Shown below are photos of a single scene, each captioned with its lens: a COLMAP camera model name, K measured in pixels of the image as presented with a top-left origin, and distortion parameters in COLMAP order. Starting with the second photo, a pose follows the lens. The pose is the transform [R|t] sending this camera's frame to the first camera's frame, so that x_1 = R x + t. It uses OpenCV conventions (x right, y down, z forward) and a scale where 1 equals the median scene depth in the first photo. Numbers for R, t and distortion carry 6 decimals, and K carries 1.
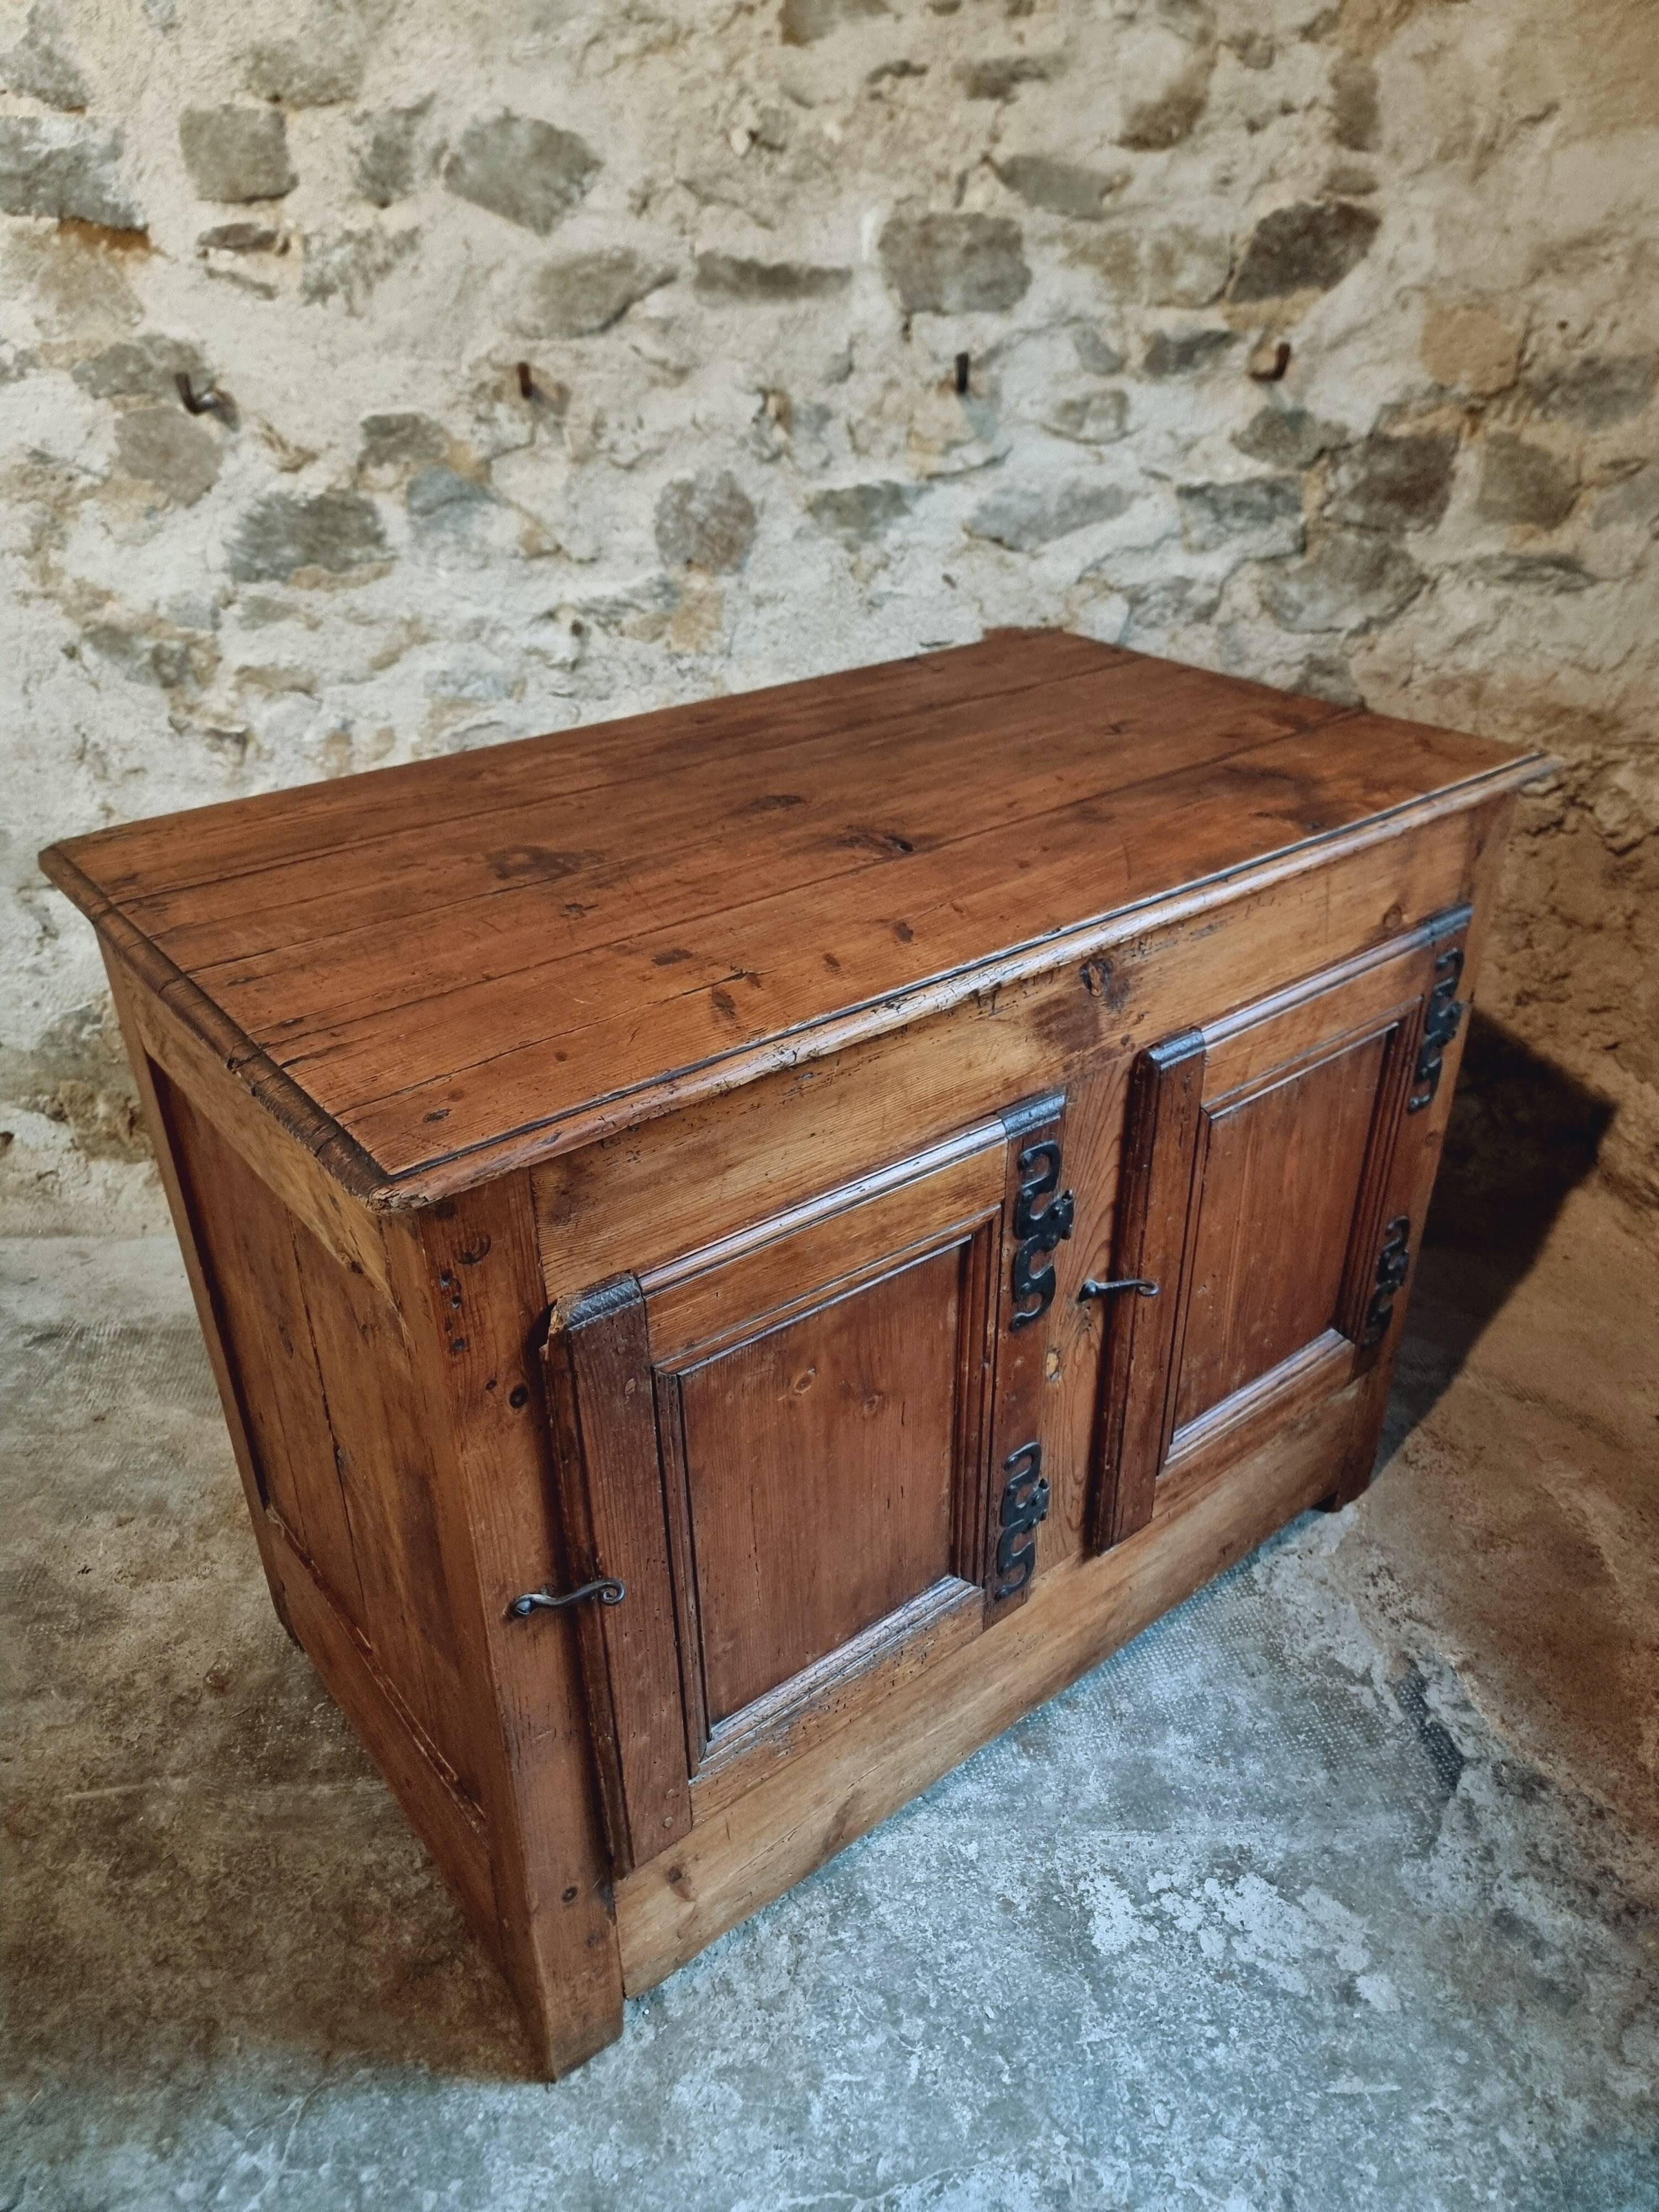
lens RADIAL K [[1543.3, 0, 836.9], [0, 1543.3, 1105.1], [0, 0, 1]] dist [0.053542, -0.052363]
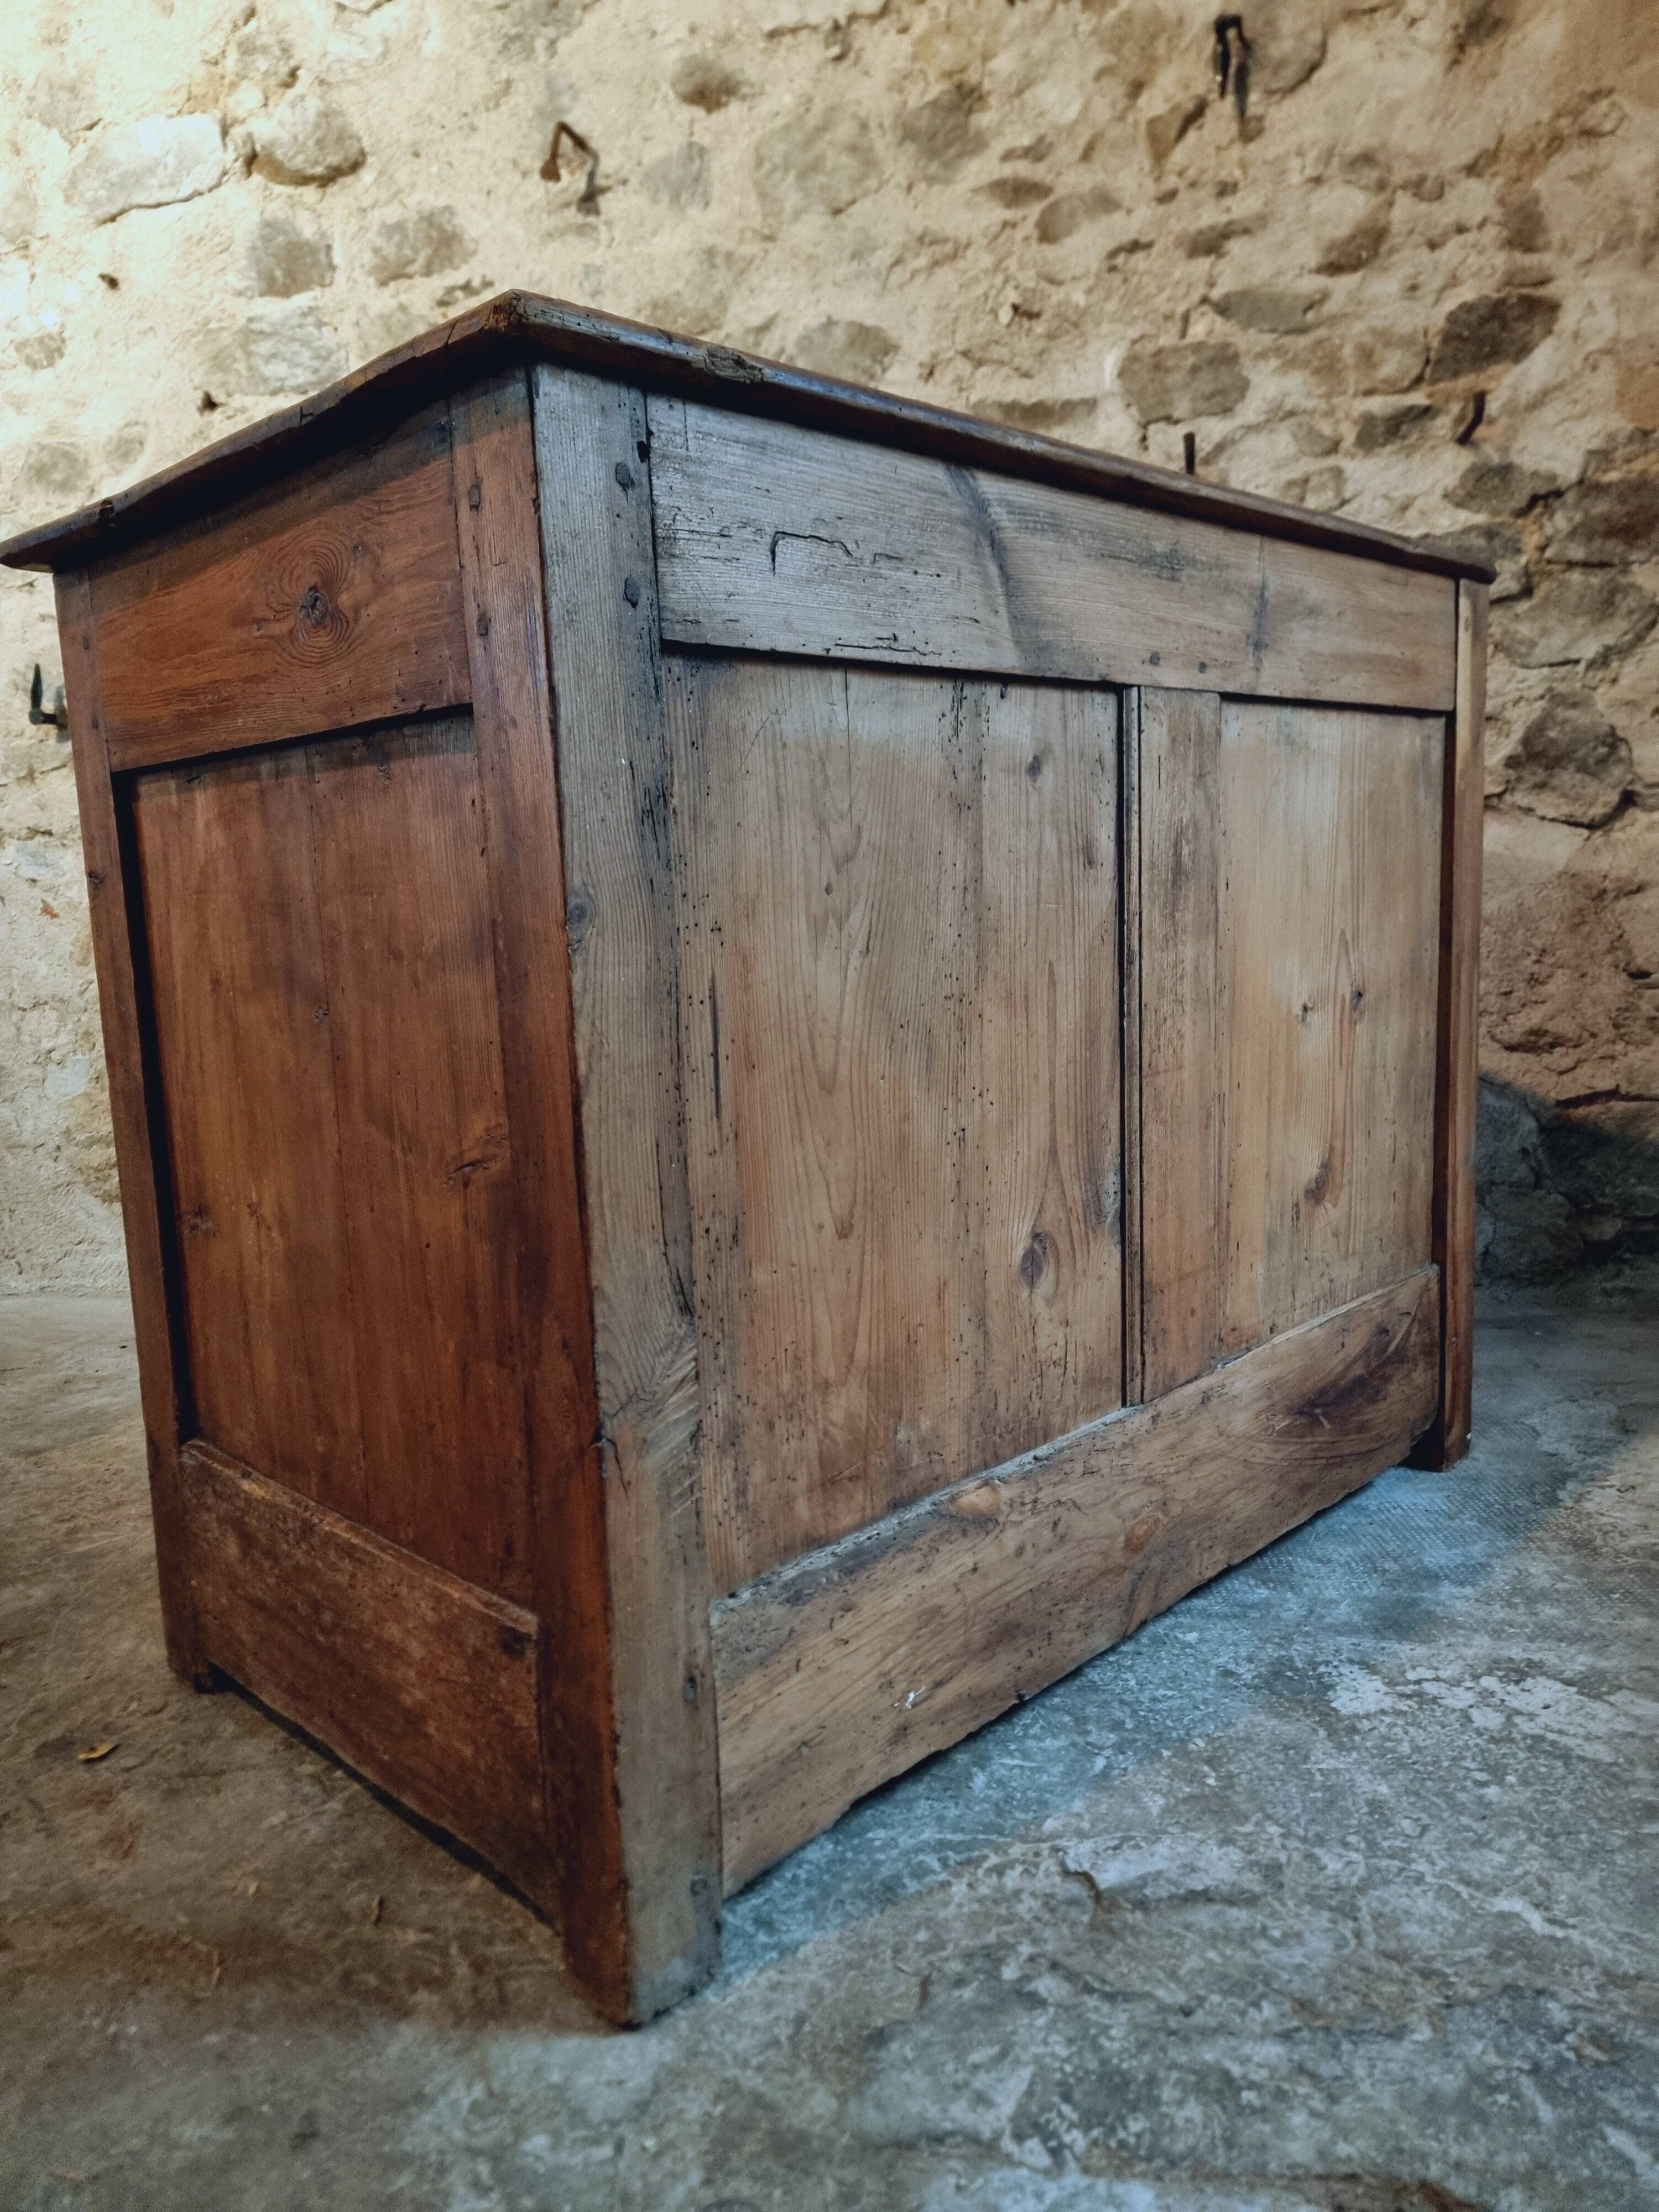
lens RADIAL K [[1535.6, 0, 826.1], [0, 1535.6, 1117.9], [0, 0, 1]] dist [0.076471, -0.075019]
pose [[0.972231, -0.016012, -0.233473, 0.080797], [-0.072134, 0.928577, -0.364062, 0.456923], [0.222627, 0.370794, 0.901637, 0.058400]]
